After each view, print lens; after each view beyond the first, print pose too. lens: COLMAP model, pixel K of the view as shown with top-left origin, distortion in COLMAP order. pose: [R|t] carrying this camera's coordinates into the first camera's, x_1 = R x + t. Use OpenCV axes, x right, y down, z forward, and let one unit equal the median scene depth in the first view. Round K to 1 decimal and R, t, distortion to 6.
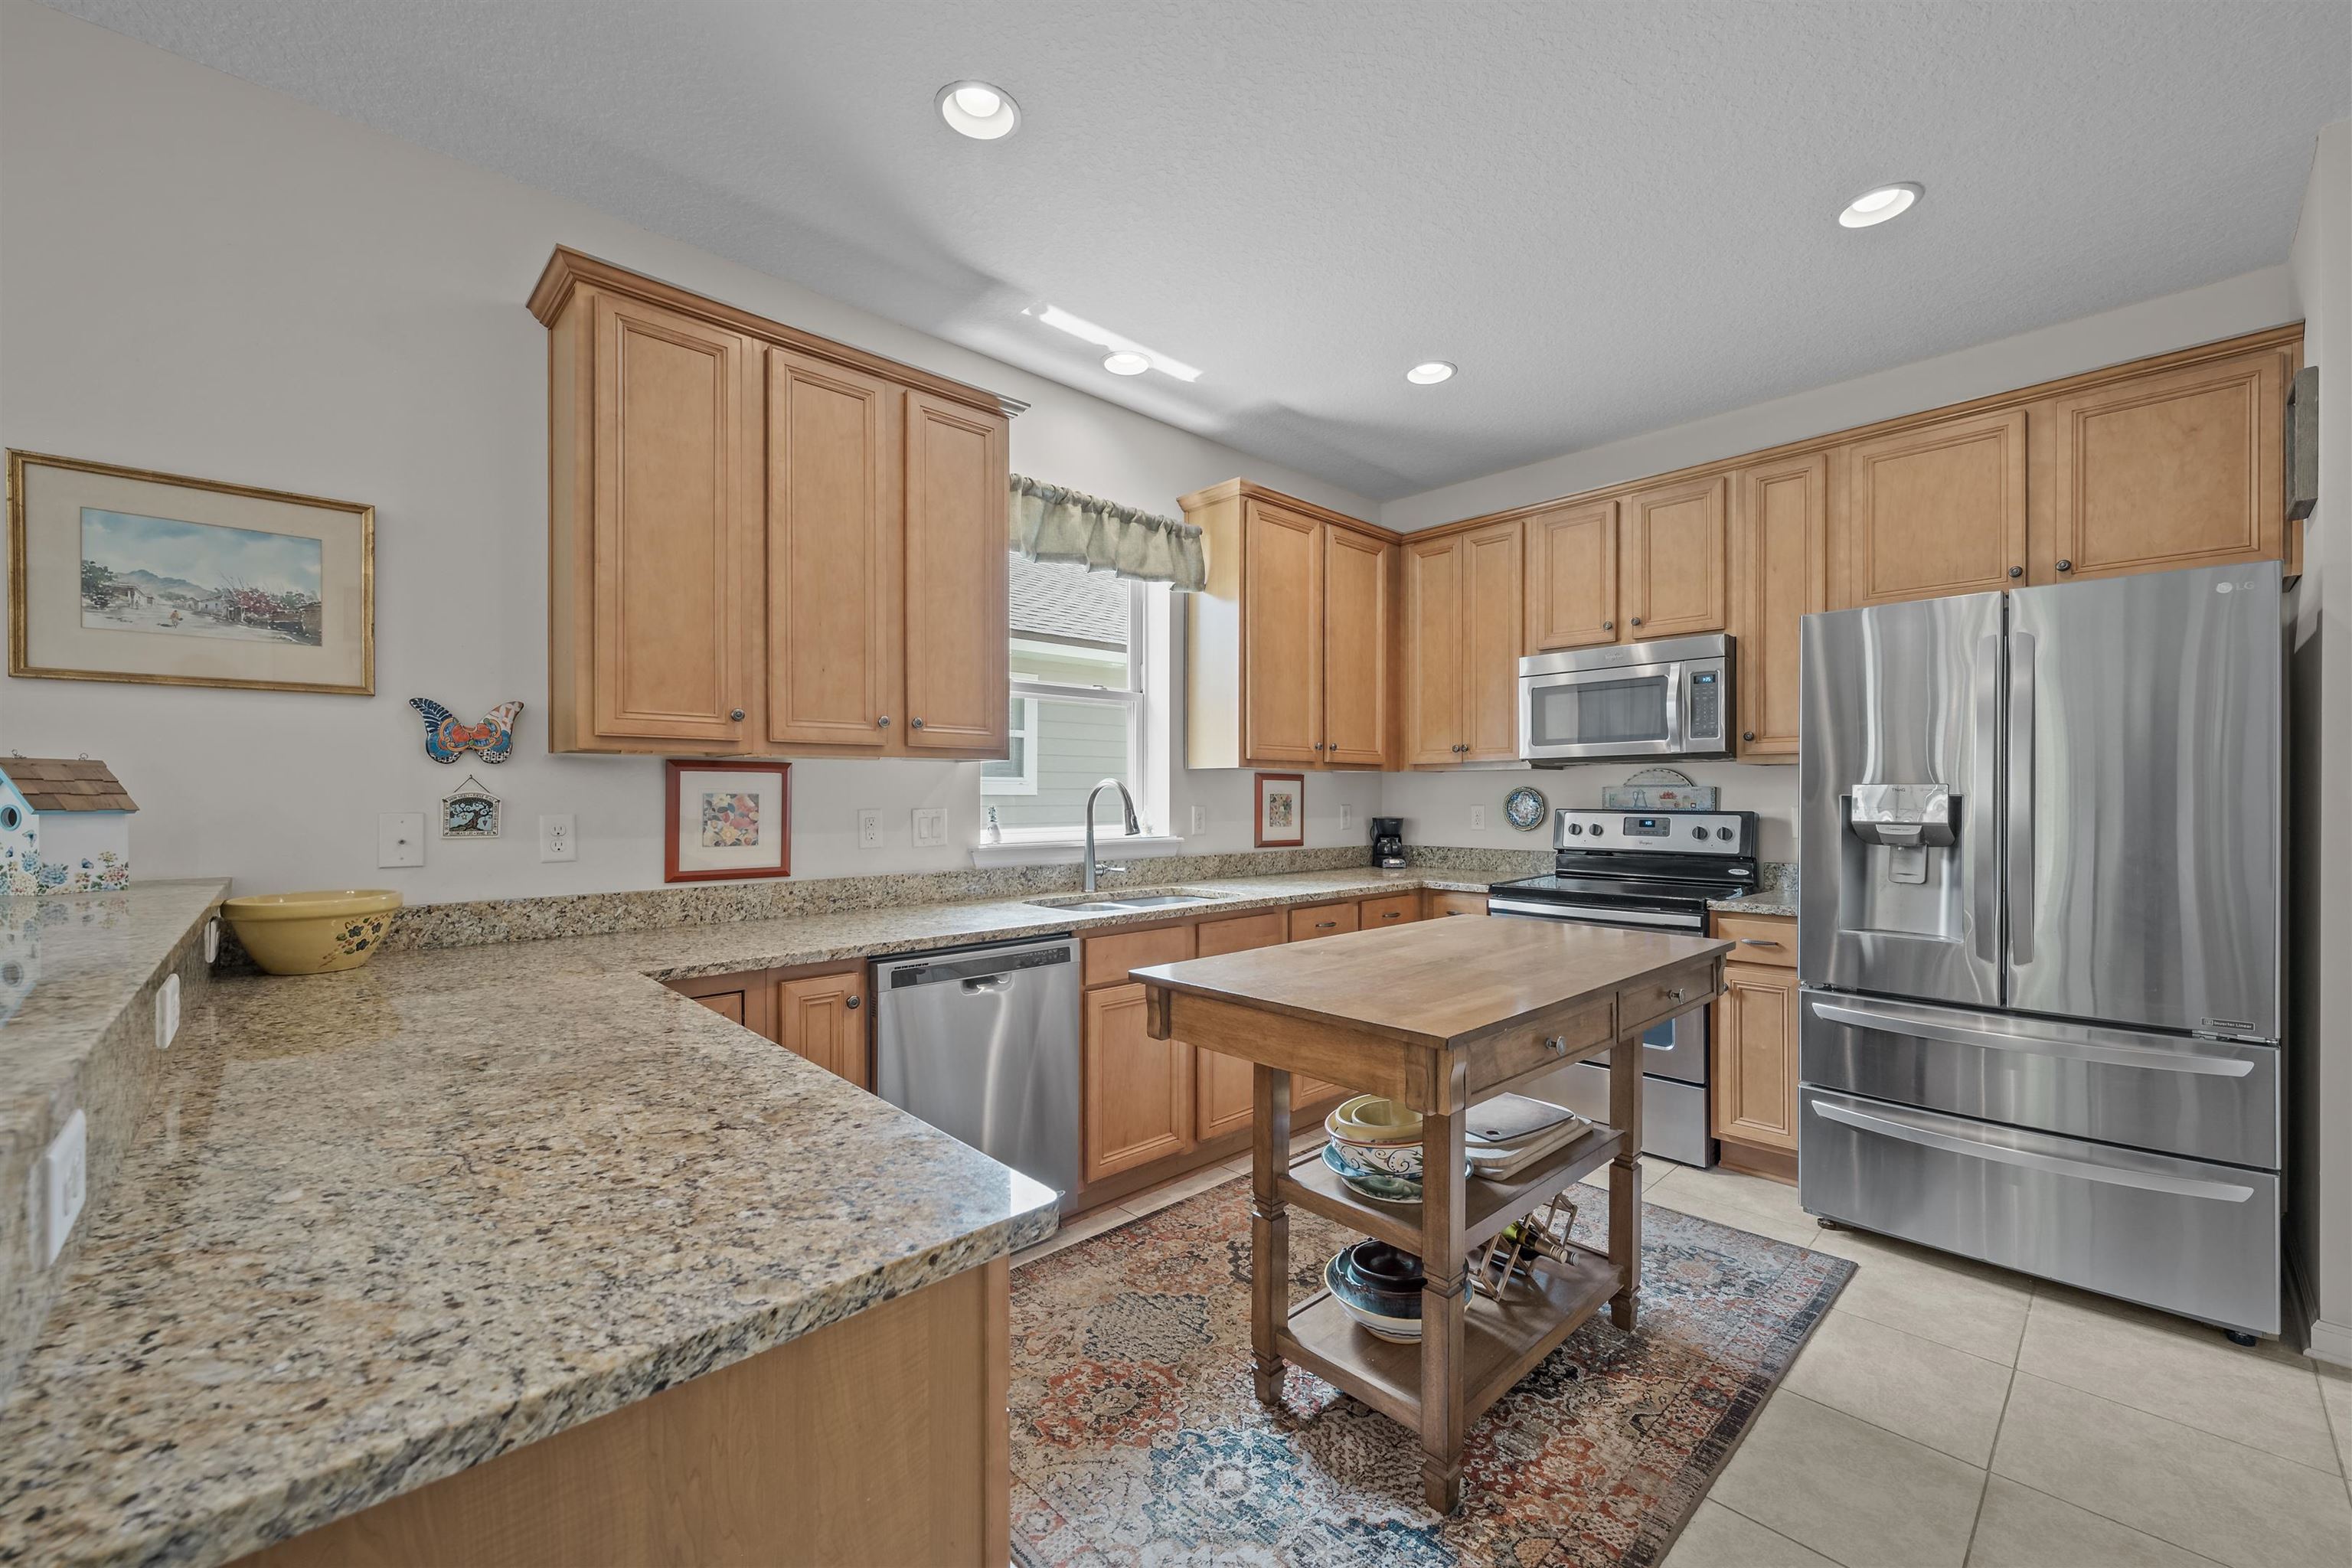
lens RADIAL K [[935.4, 0, 1177.9], [0, 935.4, 793.3], [0, 0, 1]] dist [-0.001755, 0.000067]
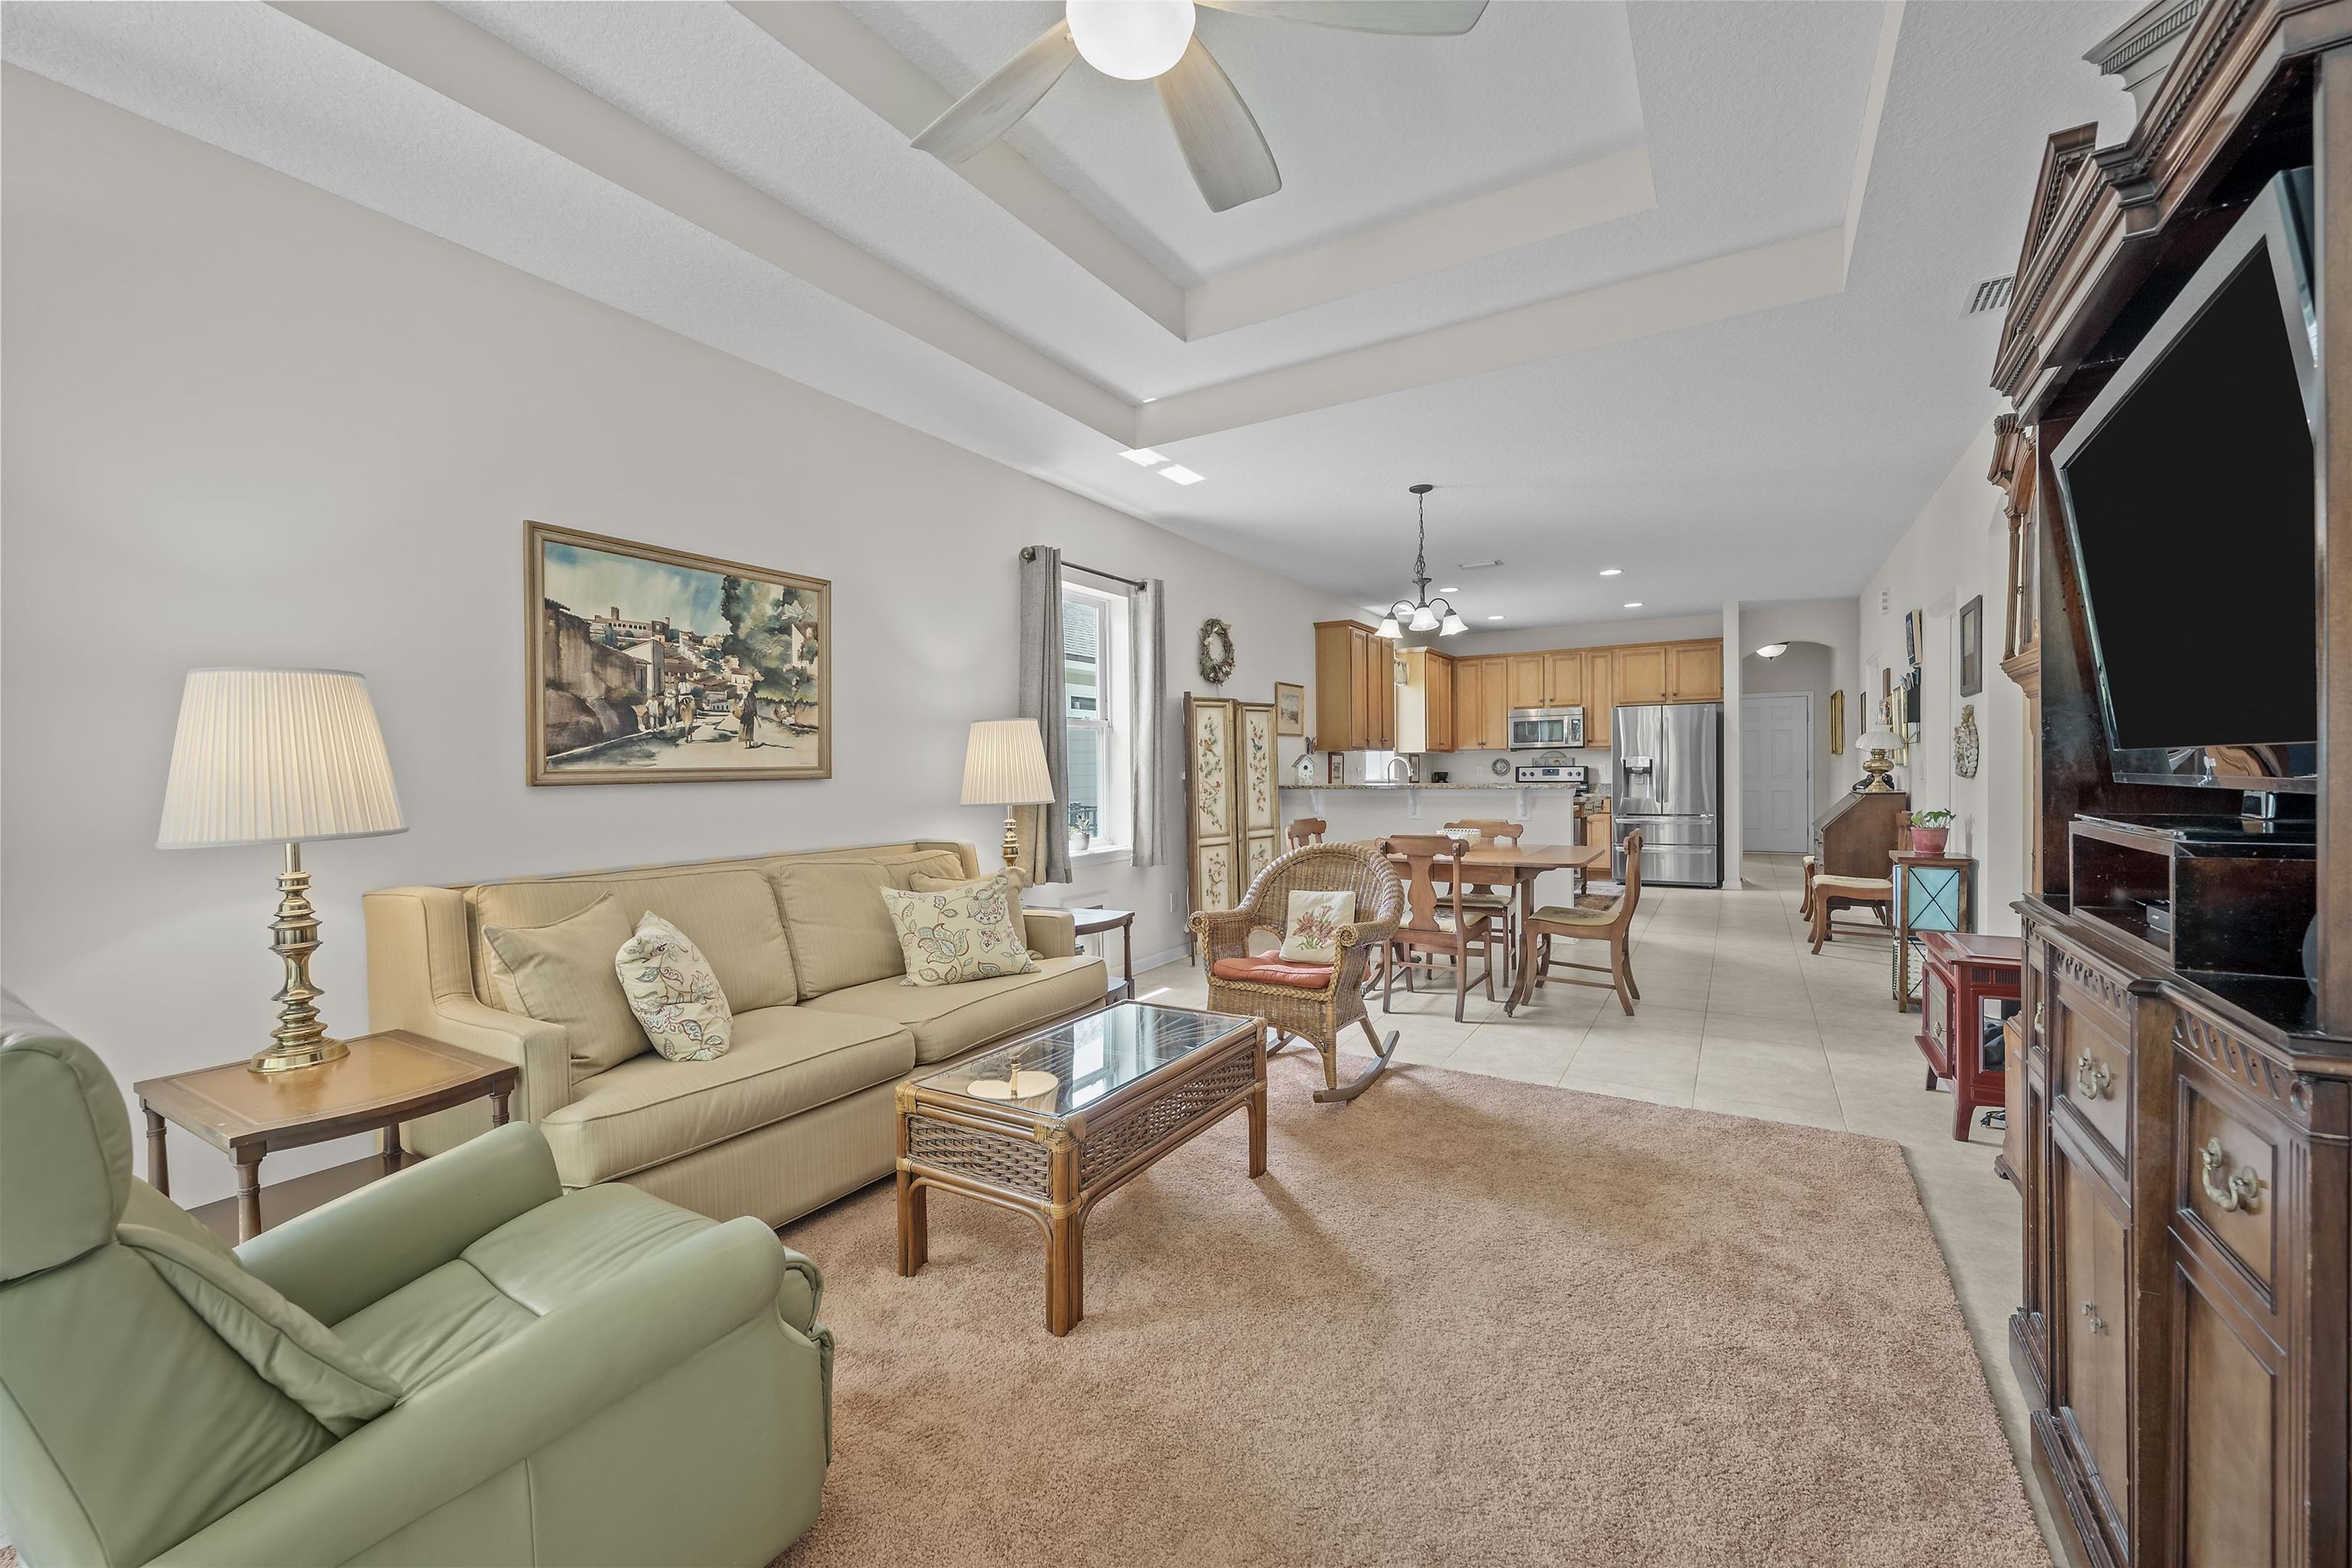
lens RADIAL K [[940.3, 0, 1176.0], [0, 940.3, 784.0], [0, 0, 1]] dist [-0.000990, 0.000005]
pose [[0.963568, -0.017460, 0.266893, -1.710880], [0.013447, 0.999767, 0.016857, 0.011075], [-0.267125, -0.012654, 0.963579, -1.808237]]
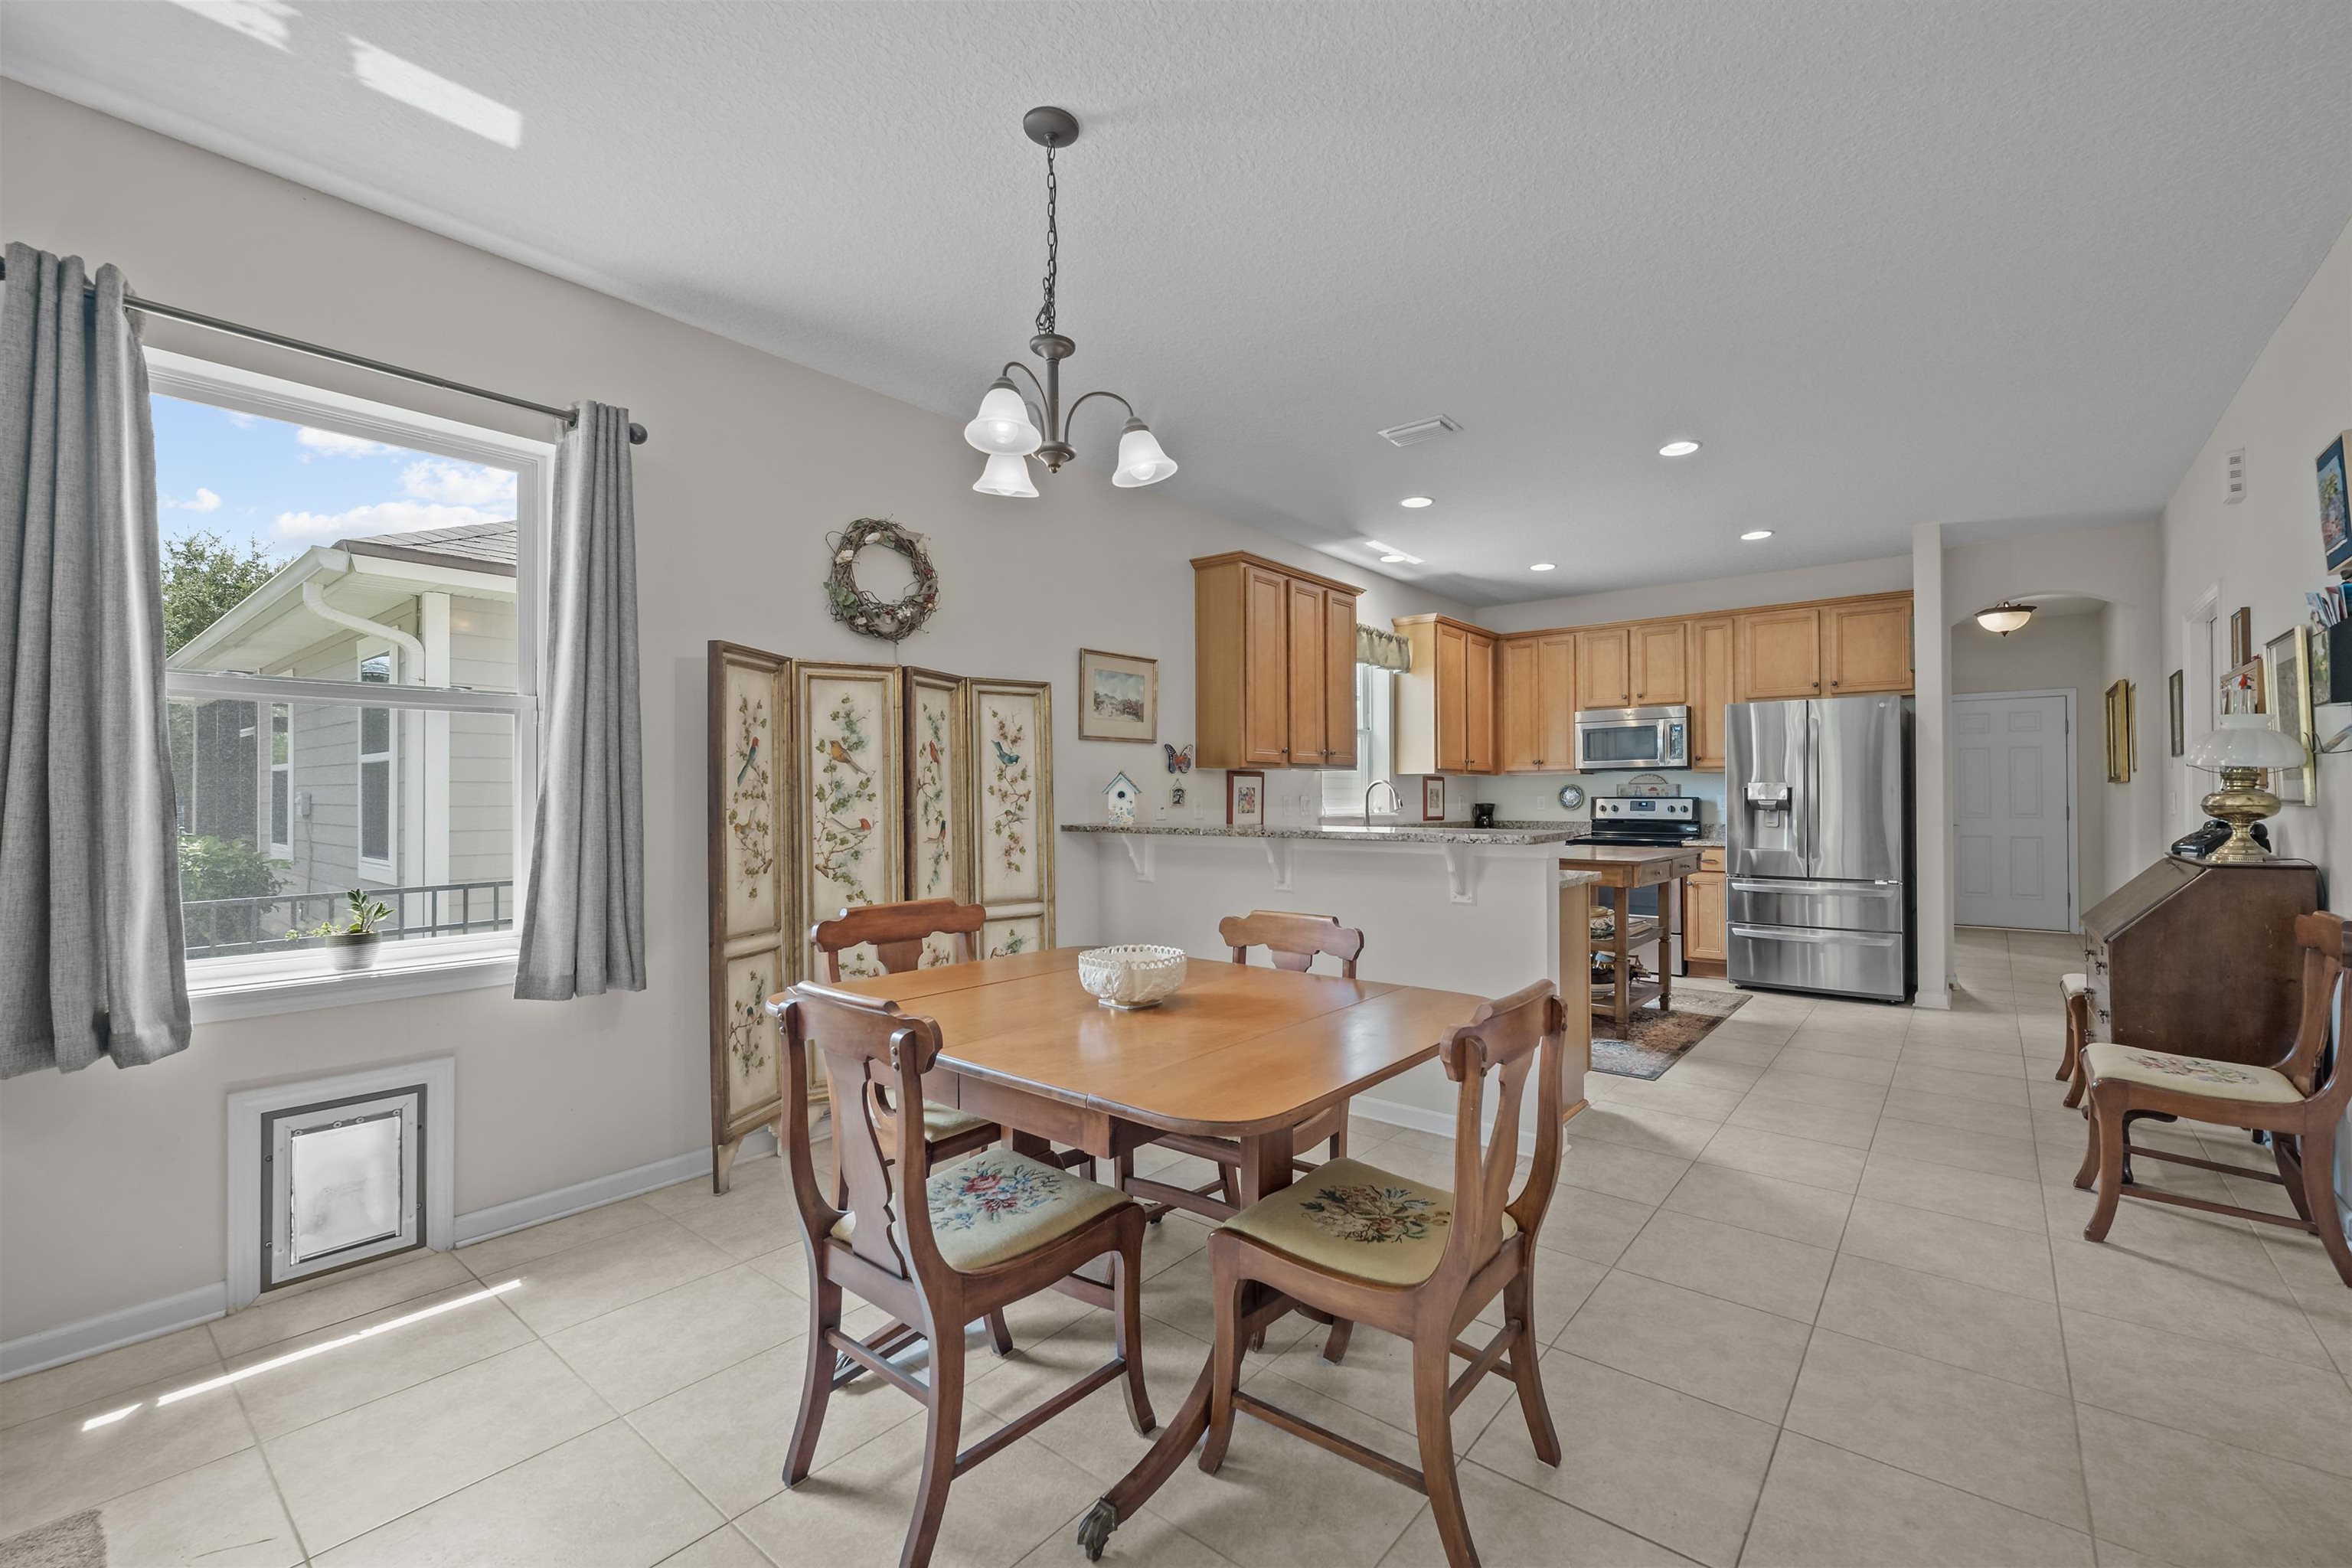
lens RADIAL K [[972.0, 0, 1236.4], [0, 972.0, 782.7], [0, 0, 1]] dist [-0.001031, -0.000154]
pose [[0.987952, -0.000650, 0.154761, -0.749355], [0.002471, 0.999930, -0.011574, 0.013274], [-0.154743, 0.011817, 0.987884, -0.977767]]
